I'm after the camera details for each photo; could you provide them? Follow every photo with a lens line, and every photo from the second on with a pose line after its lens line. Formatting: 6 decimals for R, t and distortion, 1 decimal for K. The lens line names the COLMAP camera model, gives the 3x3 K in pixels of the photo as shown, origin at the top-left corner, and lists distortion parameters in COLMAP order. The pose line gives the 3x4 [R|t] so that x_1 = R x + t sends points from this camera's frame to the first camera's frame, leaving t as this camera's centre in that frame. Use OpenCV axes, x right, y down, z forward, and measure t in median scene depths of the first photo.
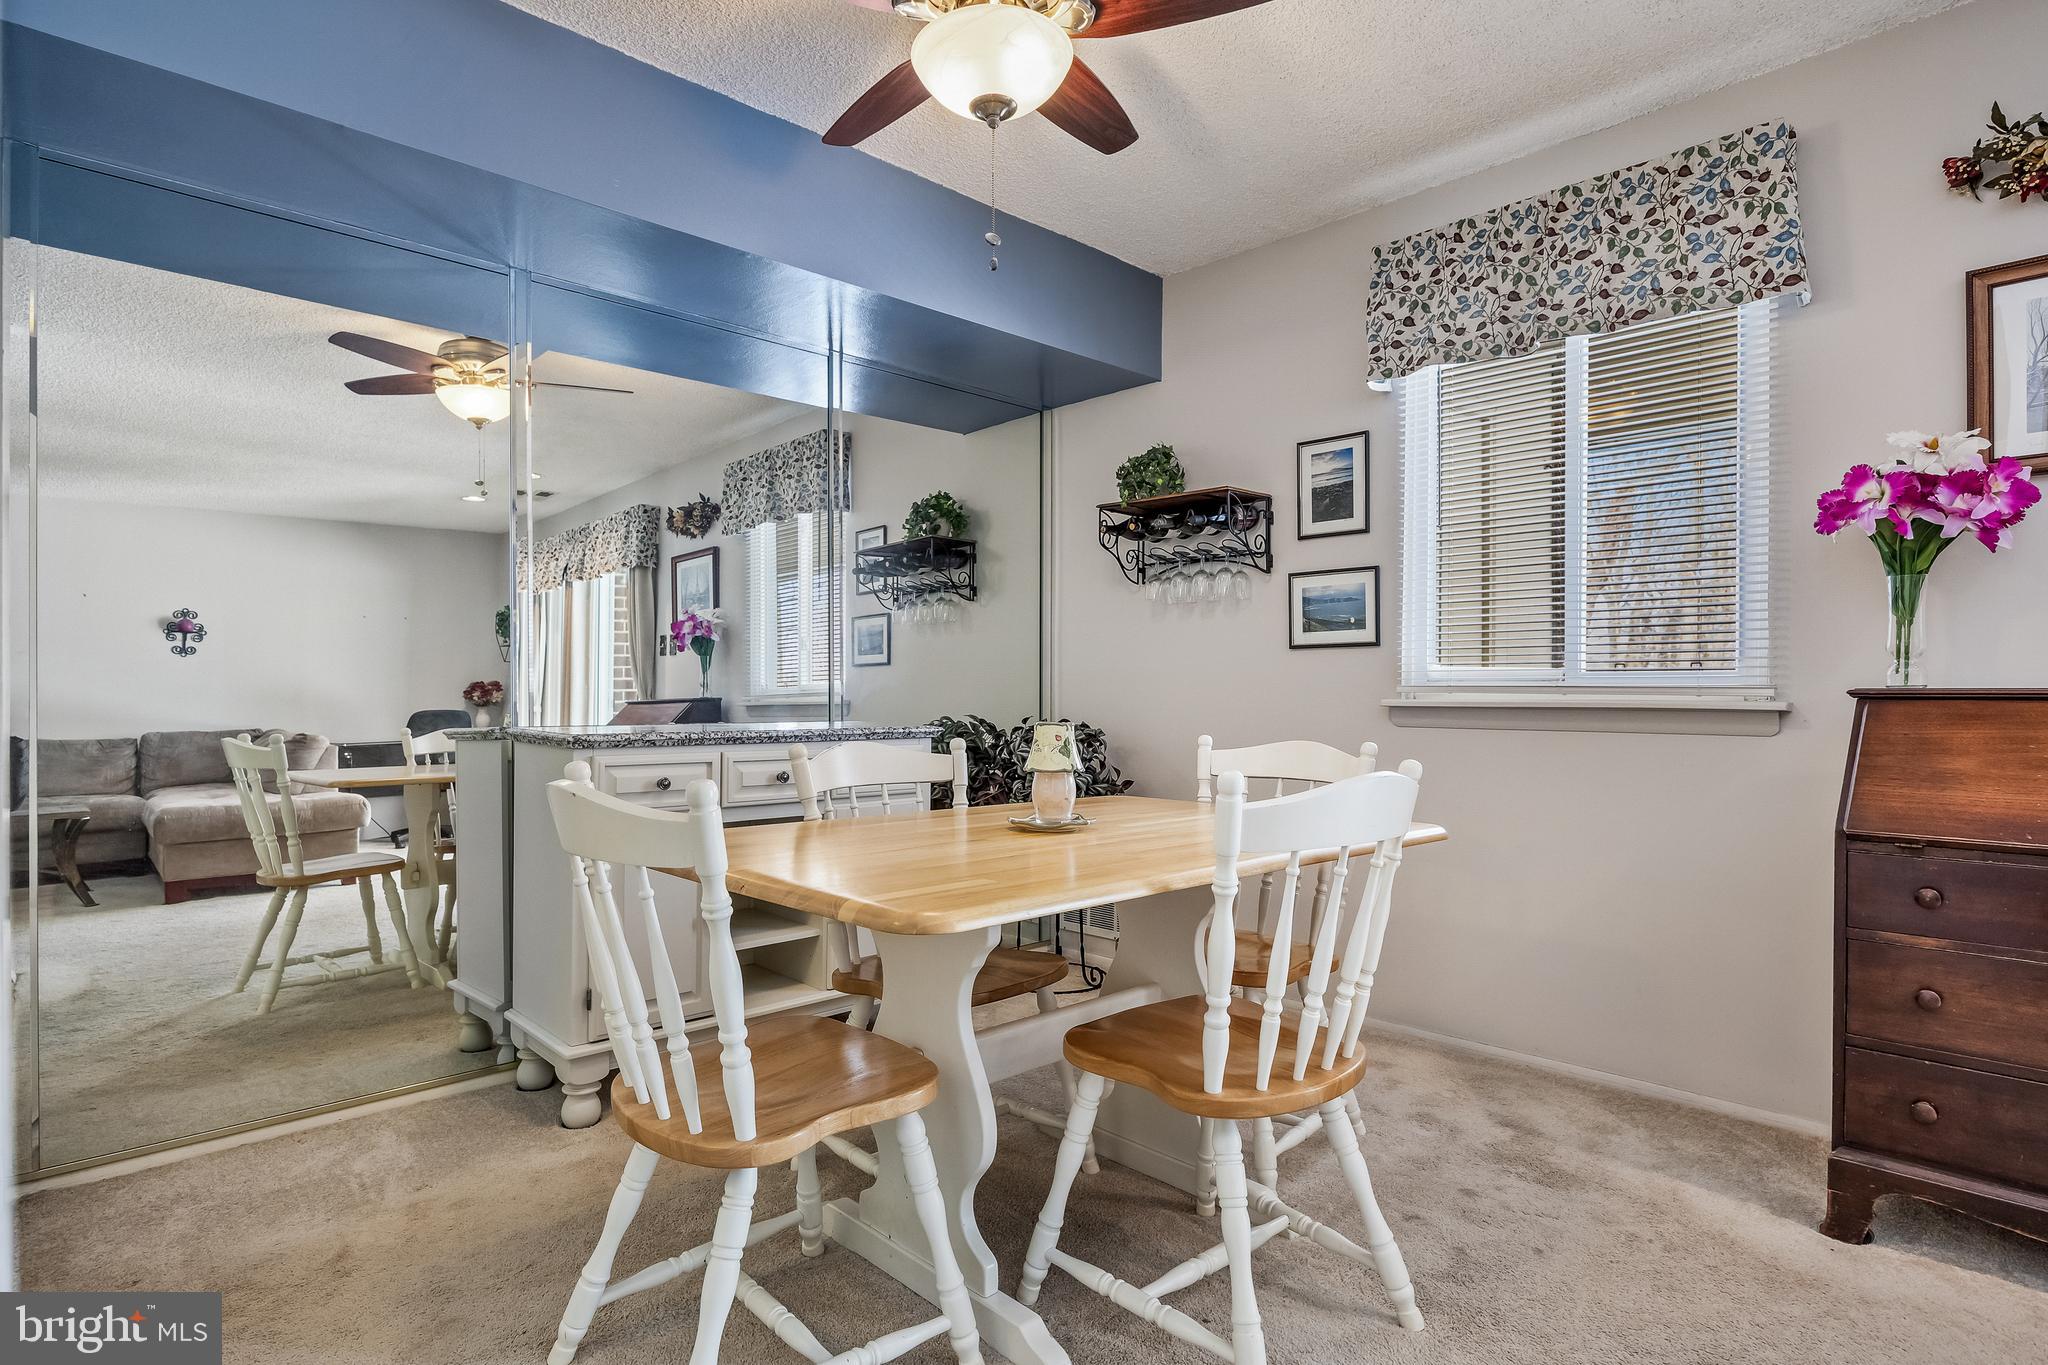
lens RADIAL K [[1054.8, 0, 982.6], [0, 1054.8, 702.9], [0, 0, 1]] dist [-0.007425, -0.001613]
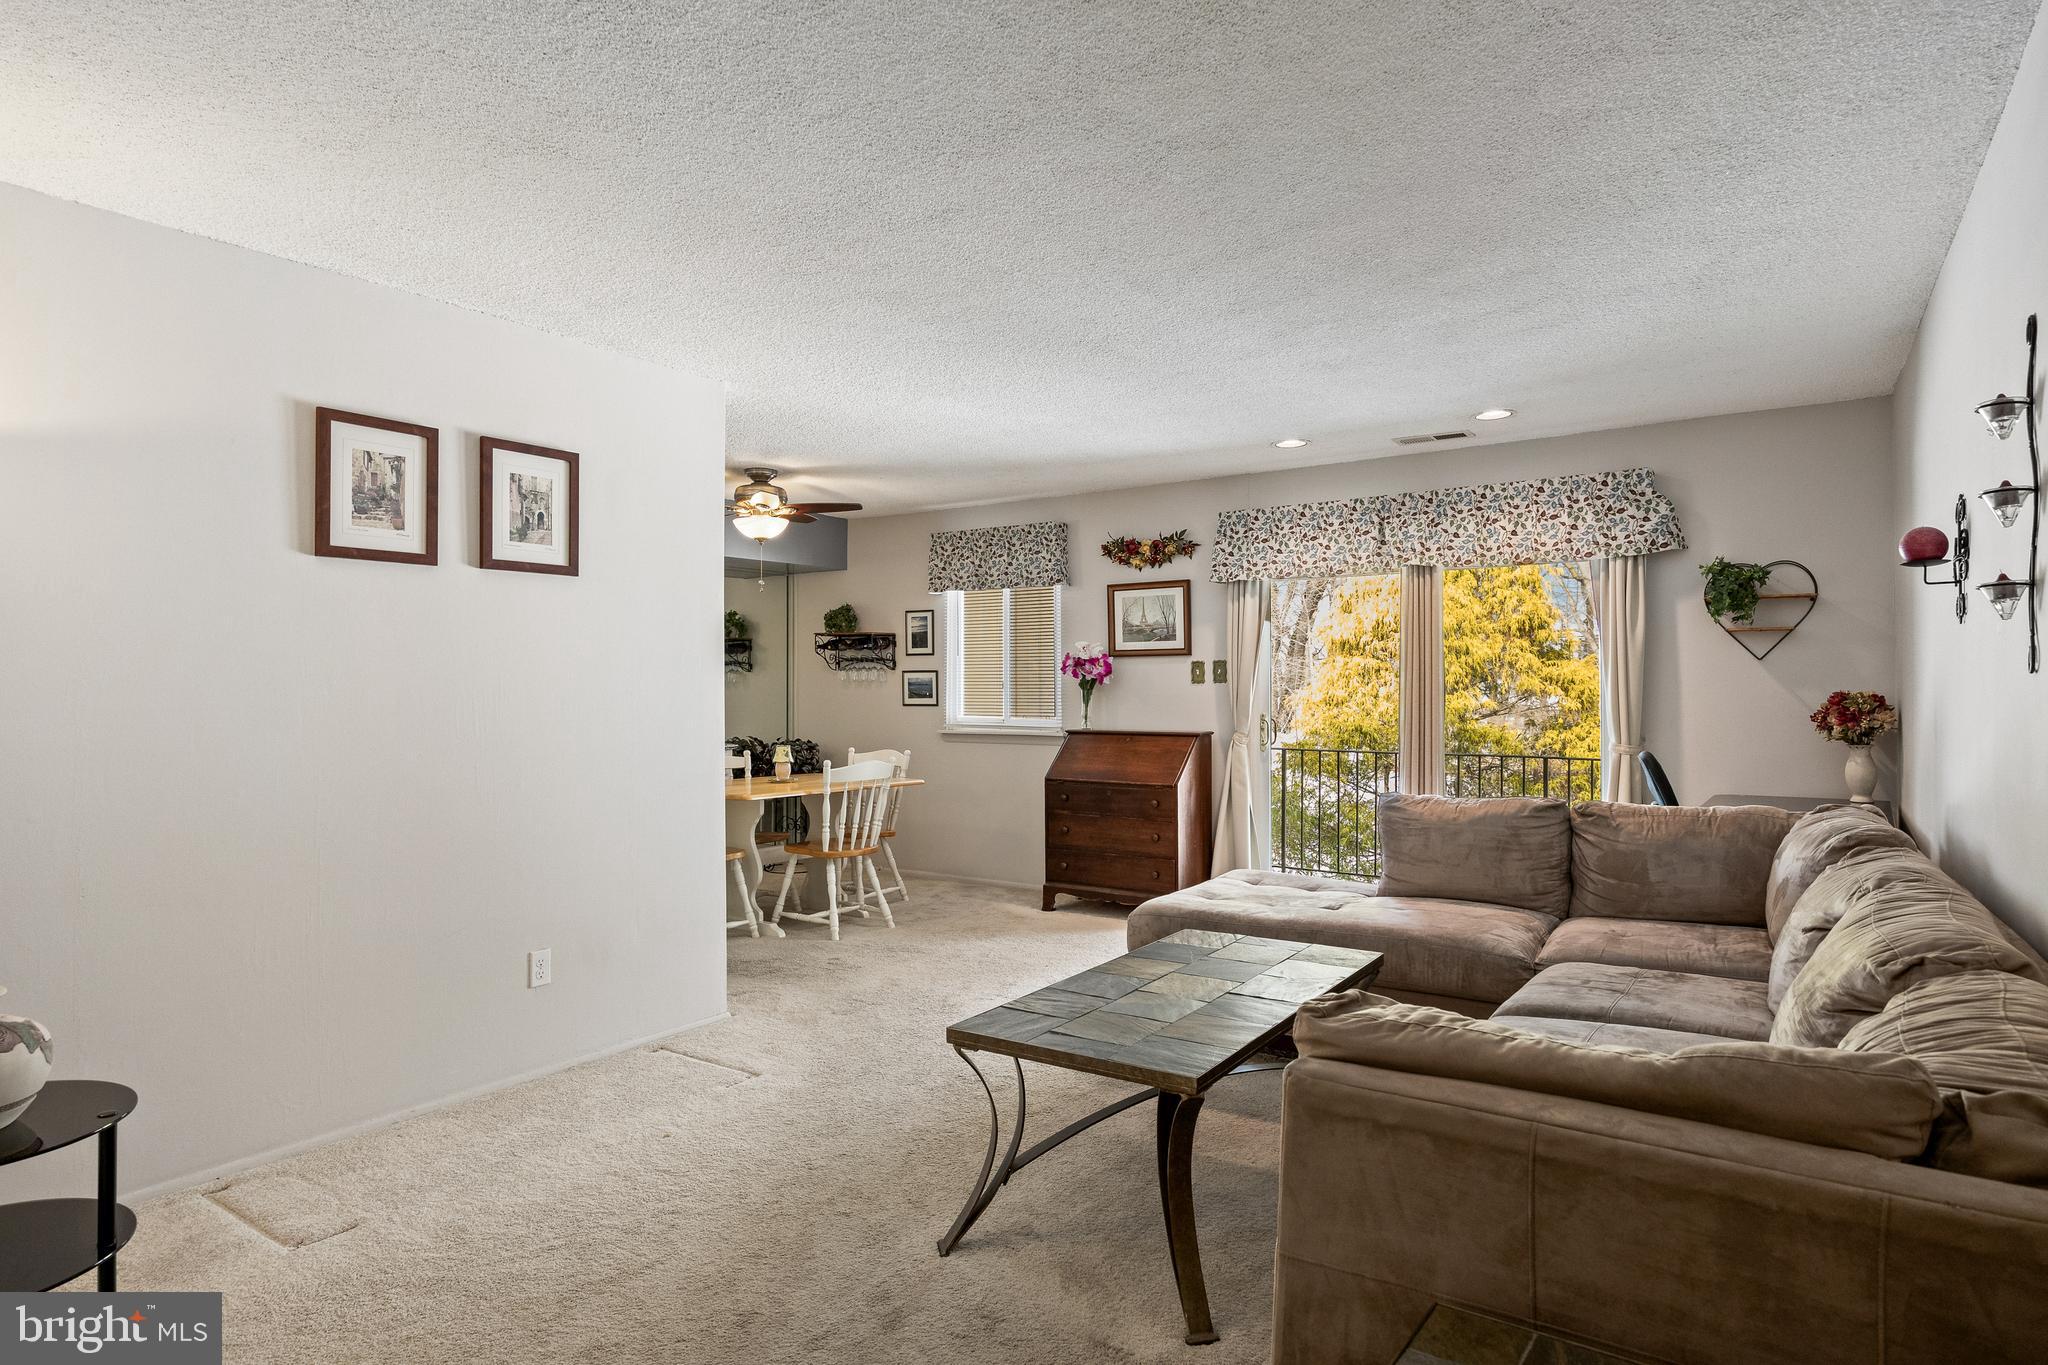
lens RADIAL K [[1079.4, 0, 1008.7], [0, 1079.4, 692.1], [0, 0, 1]] dist [0.000603, -0.000270]
pose [[0.972609, -0.001554, 0.232441, -0.014988], [0.003993, 0.999942, -0.010026, -0.076229], [-0.232412, 0.010679, 0.972559, -1.615156]]
